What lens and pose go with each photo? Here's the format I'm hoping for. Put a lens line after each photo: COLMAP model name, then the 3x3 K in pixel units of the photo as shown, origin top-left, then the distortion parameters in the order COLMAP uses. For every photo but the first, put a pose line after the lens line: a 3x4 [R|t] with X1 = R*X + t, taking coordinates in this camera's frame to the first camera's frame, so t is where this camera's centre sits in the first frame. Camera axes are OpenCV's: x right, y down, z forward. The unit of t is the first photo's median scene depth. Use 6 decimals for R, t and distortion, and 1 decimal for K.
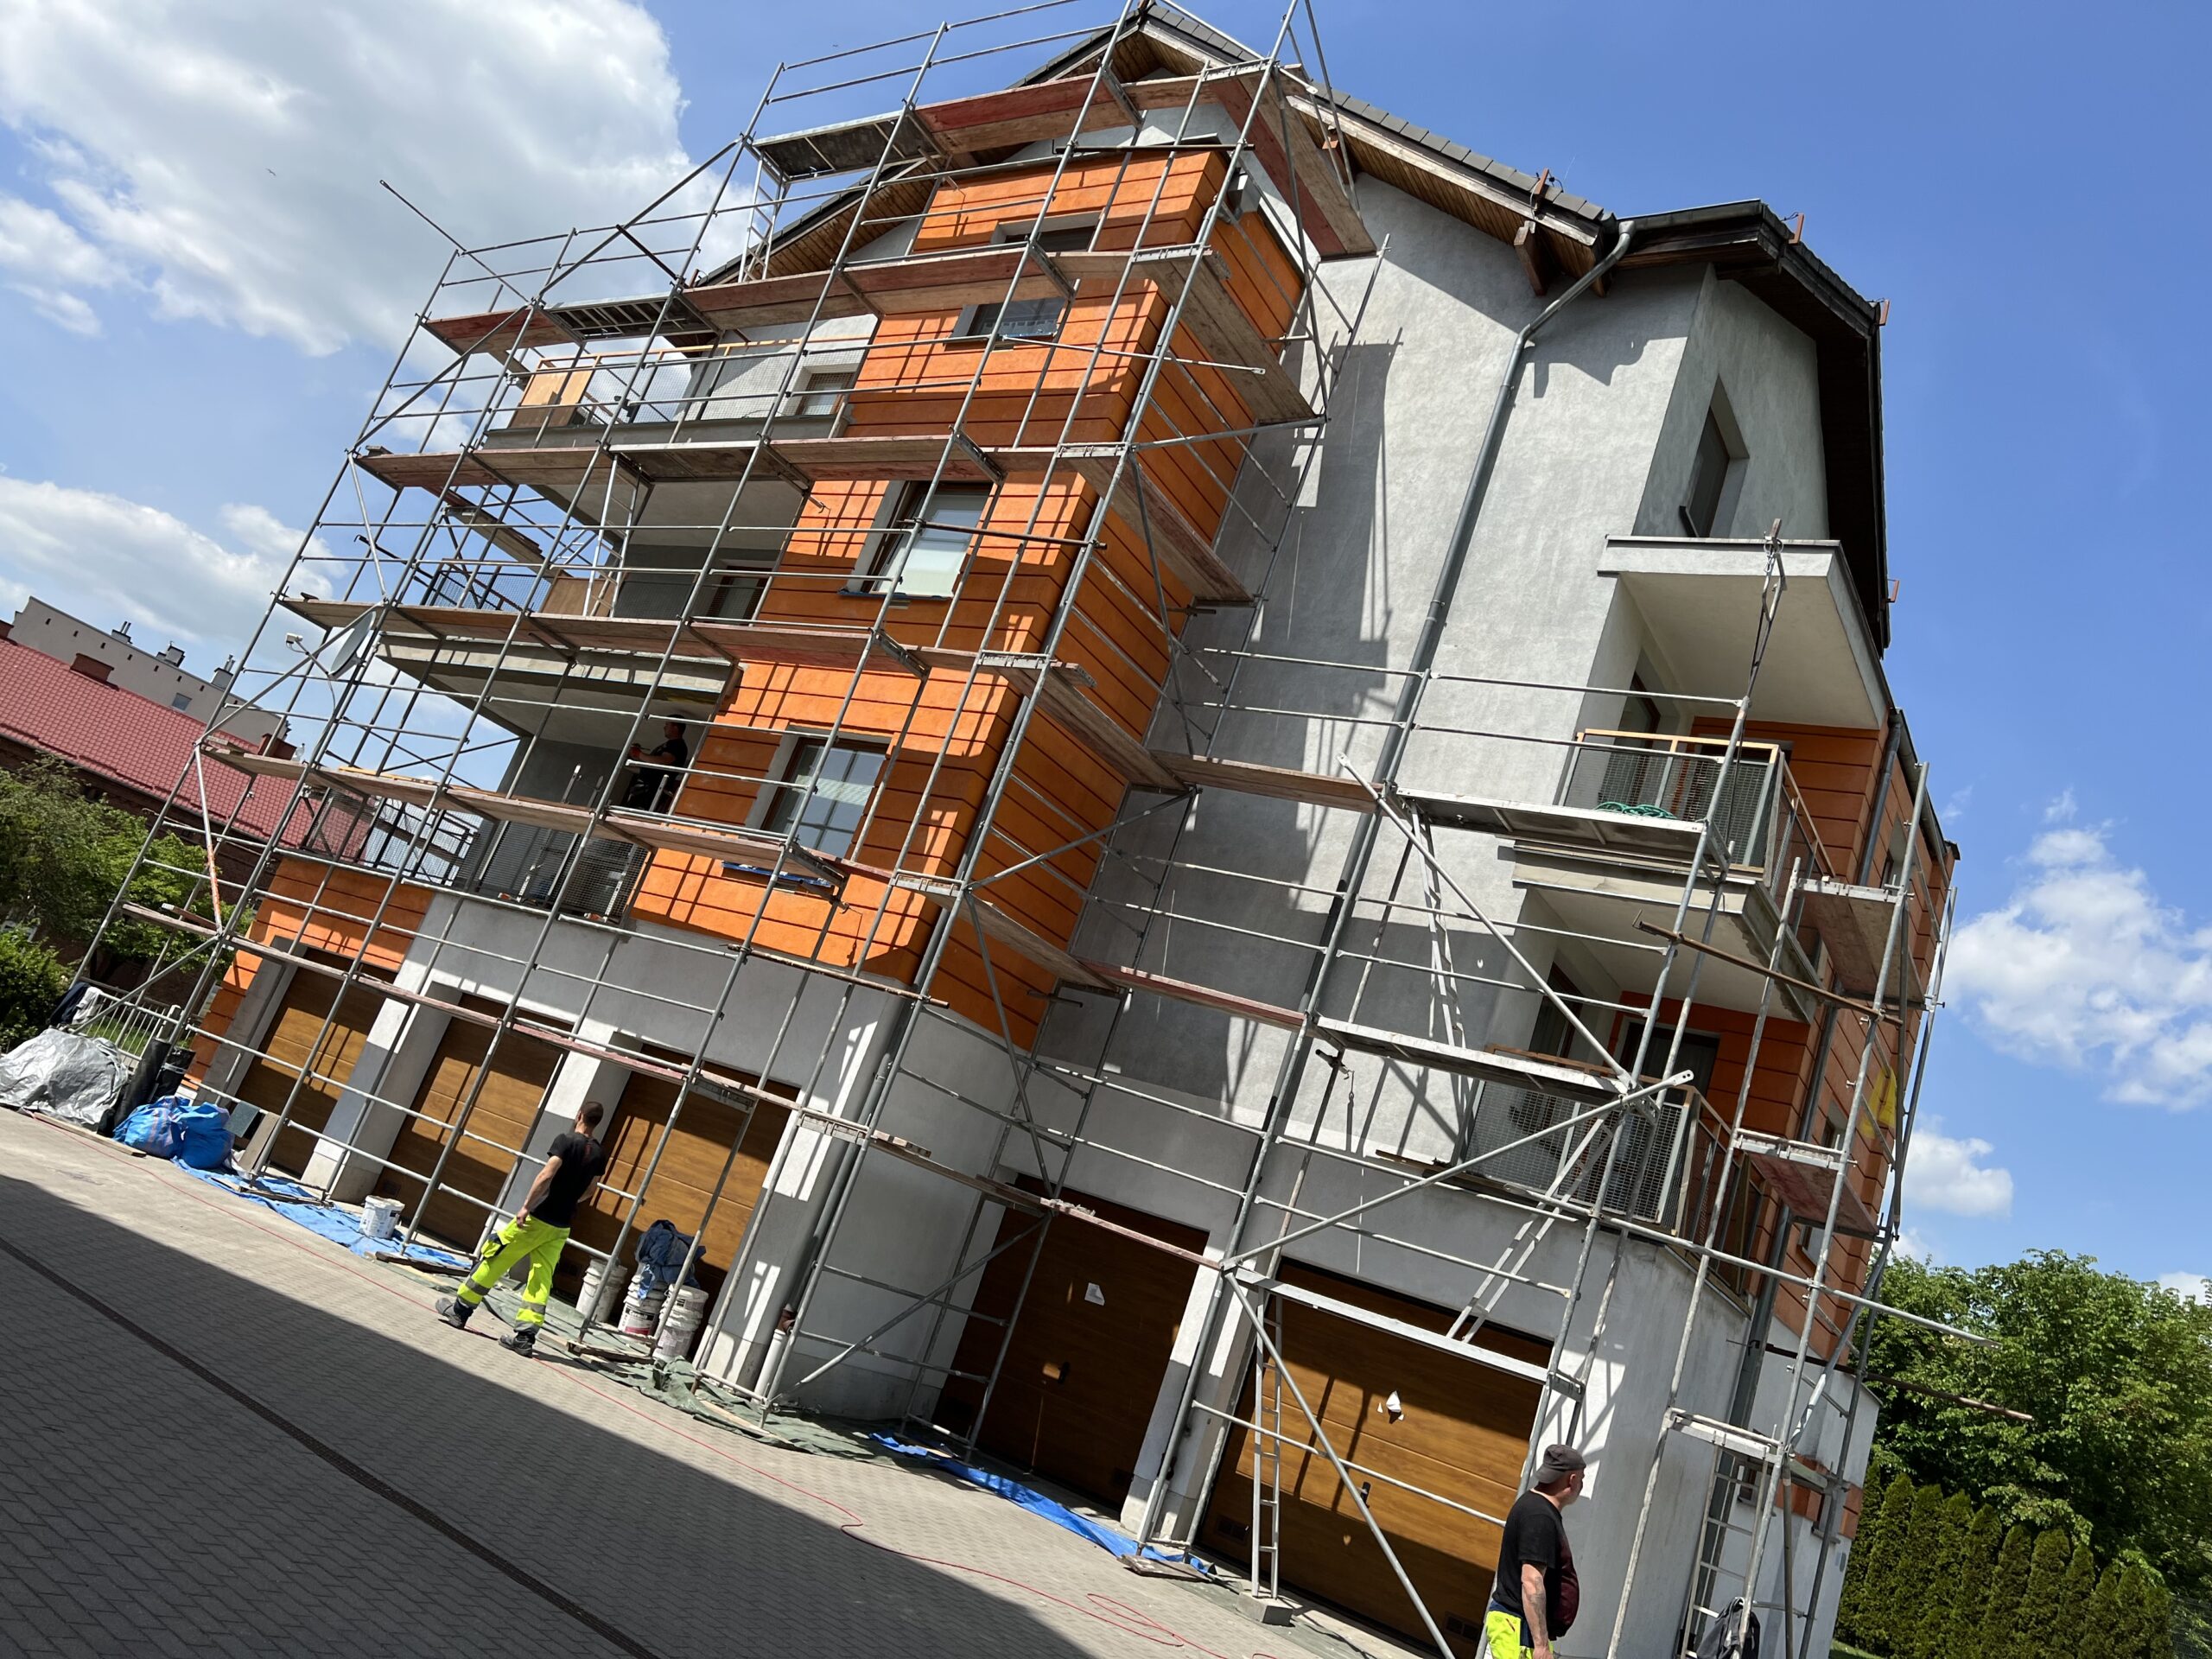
lens RADIAL K [[1666.1, 0, 1103.7], [0, 1666.1, 839.6], [0, 0, 1]] dist [0.050106, -0.062686]
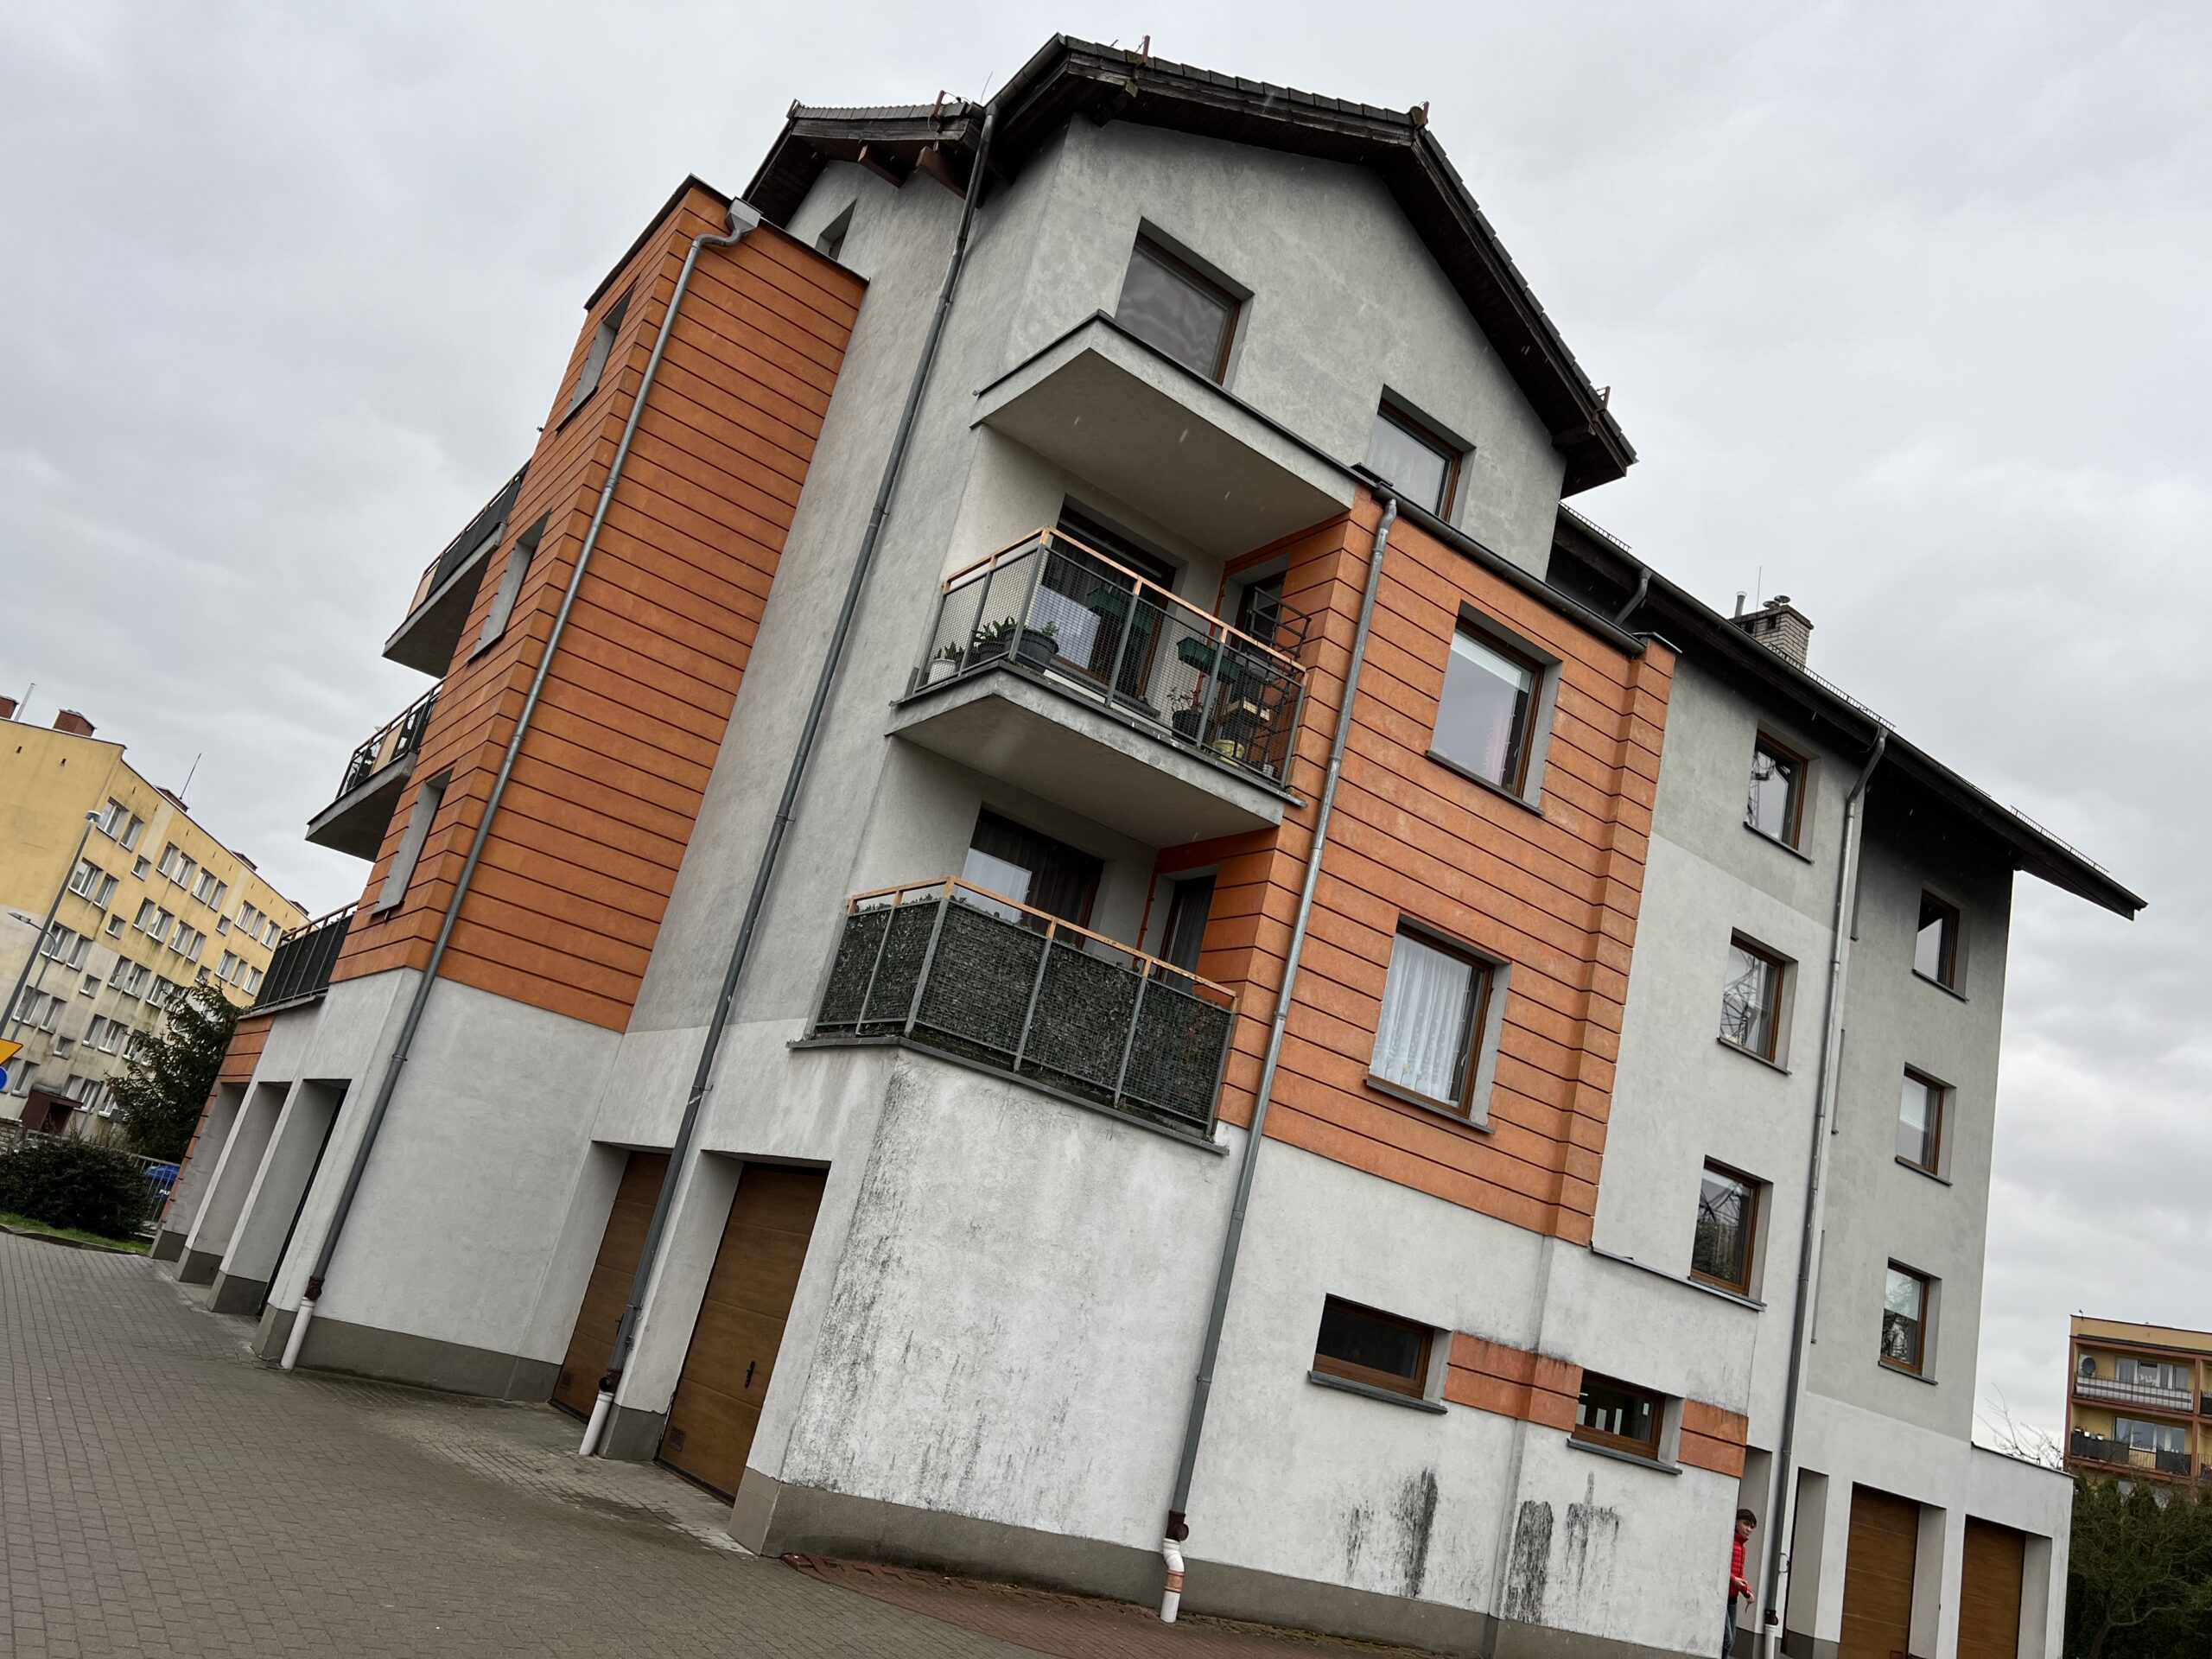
lens RADIAL K [[1659.9, 0, 1106.0], [0, 1659.9, 829.5], [0, 0, 1]] dist [0.068791, -0.095663]
pose [[0.923685, -0.220829, -0.313114, 0.580575], [0.172737, 0.969451, -0.174147, 0.238158], [0.342005, 0.106771, 0.933613, 0.121813]]
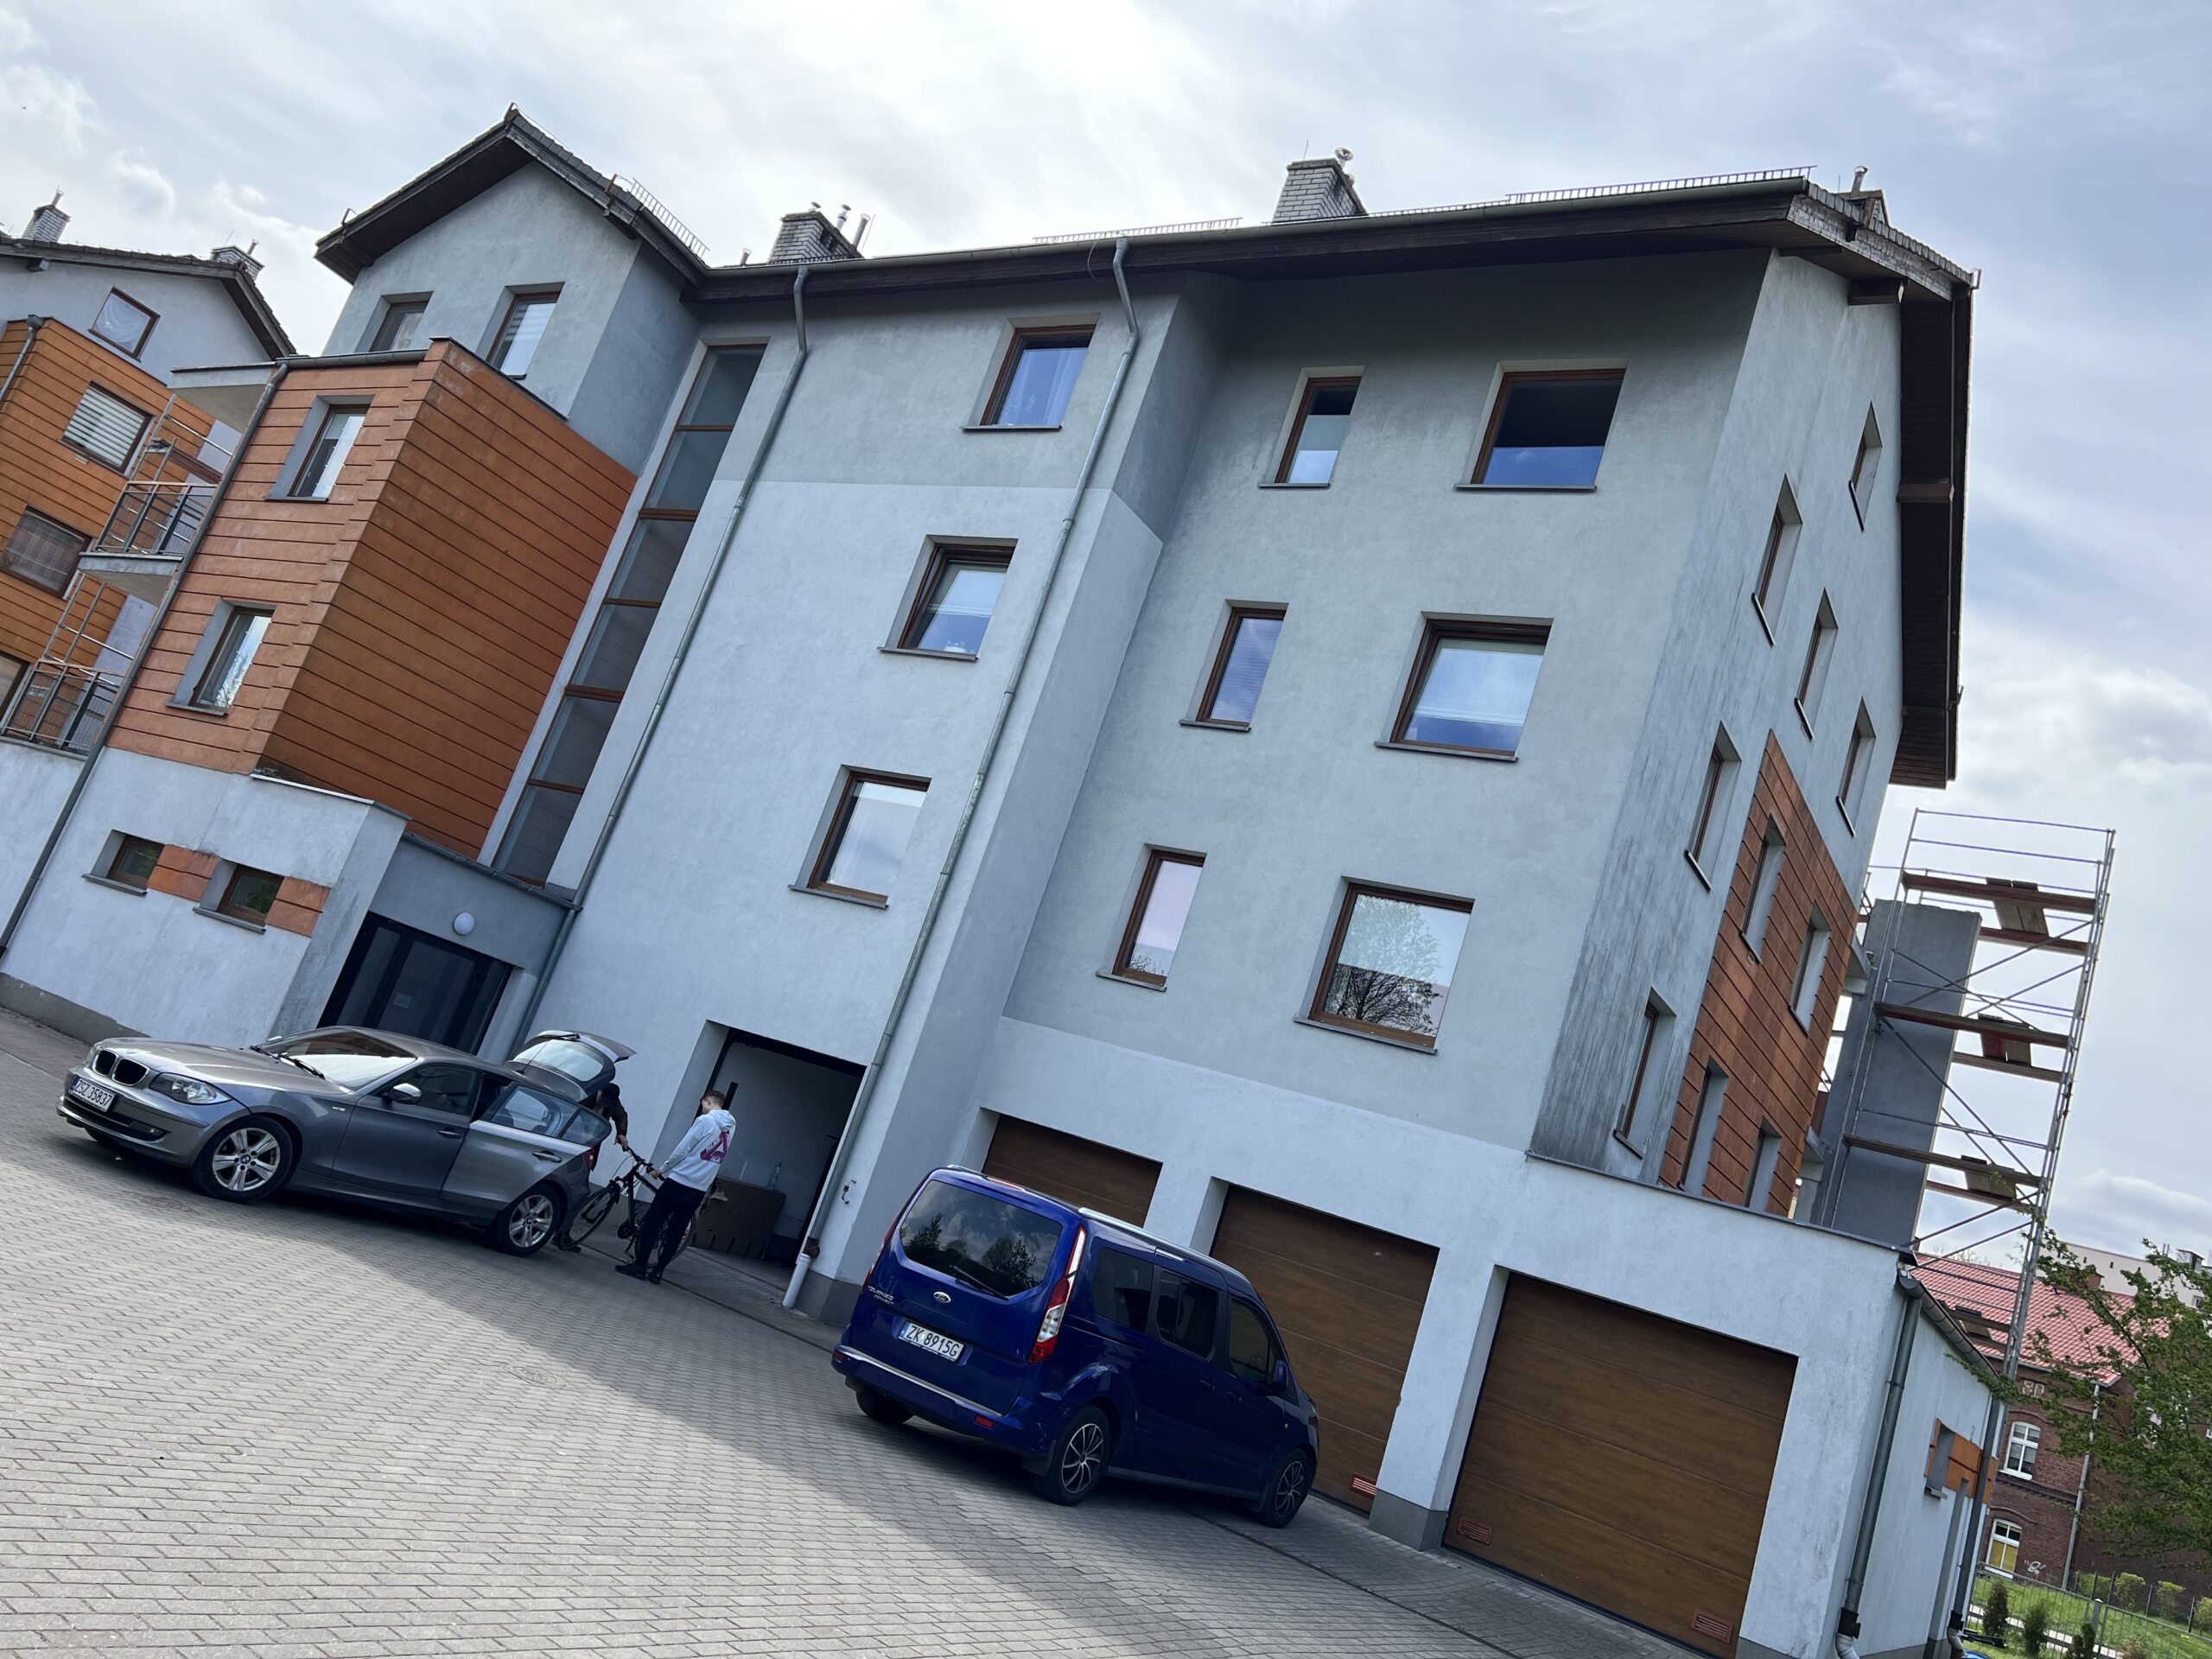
lens RADIAL K [[1661.2, 0, 1122.8], [0, 1661.2, 845.5], [0, 0, 1]] dist [0.051526, -0.054798]
pose [[0.107739, -0.511900, -0.852262, 1.564267], [-0.022630, 0.855767, -0.516866, 1.003972], [0.993922, 0.074973, 0.080616, 1.631279]]
